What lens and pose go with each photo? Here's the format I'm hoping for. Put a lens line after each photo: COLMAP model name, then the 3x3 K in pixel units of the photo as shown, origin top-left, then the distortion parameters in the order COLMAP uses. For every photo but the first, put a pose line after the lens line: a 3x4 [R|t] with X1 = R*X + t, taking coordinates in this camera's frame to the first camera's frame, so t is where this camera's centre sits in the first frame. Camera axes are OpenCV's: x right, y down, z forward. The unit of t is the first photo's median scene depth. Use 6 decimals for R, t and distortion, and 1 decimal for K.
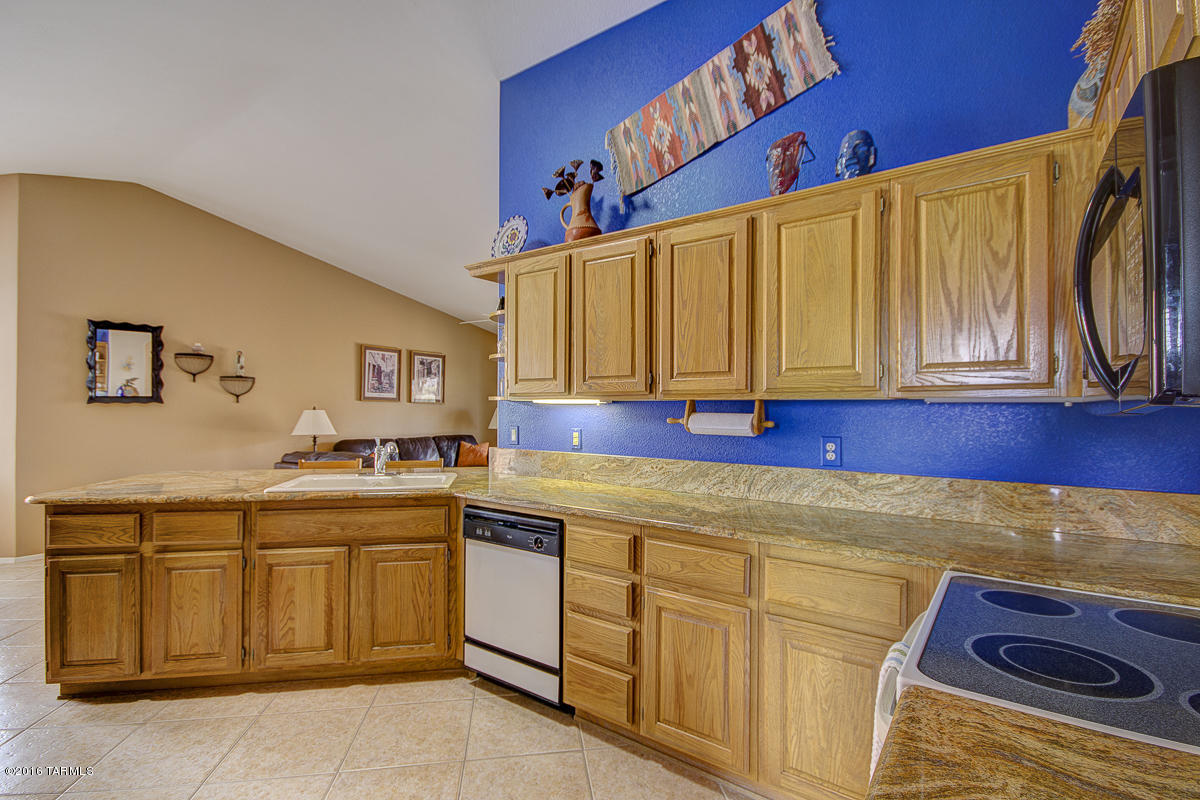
lens RADIAL K [[555.3, 0, 600.8], [0, 555.3, 399.8], [0, 0, 1]] dist [-0.000992, 0.000209]
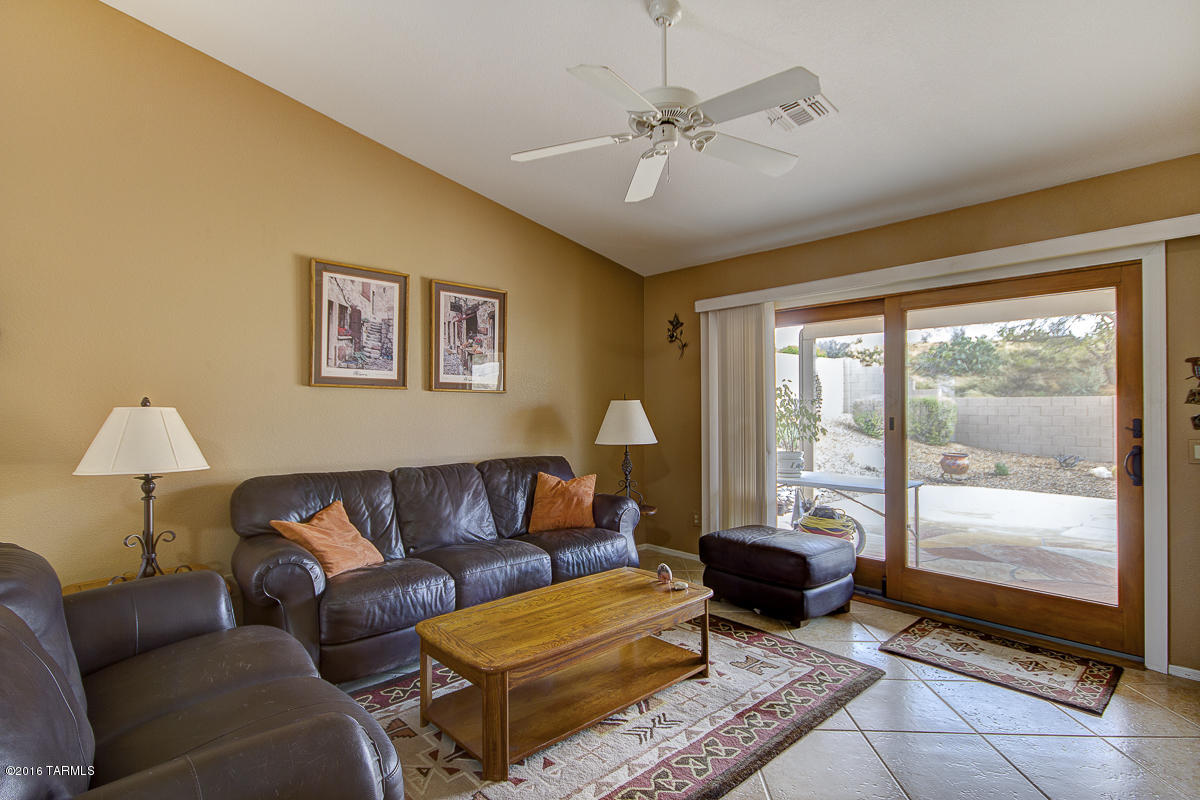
lens RADIAL K [[597.8, 0, 602.6], [0, 597.8, 396.3], [0, 0, 1]] dist [0.025582, -0.000117]
pose [[0.981979, -0.009702, -0.188738, -0.109130], [0.009220, 0.999952, -0.003433, 0.013236], [0.188762, 0.001631, 0.982021, 0.551263]]
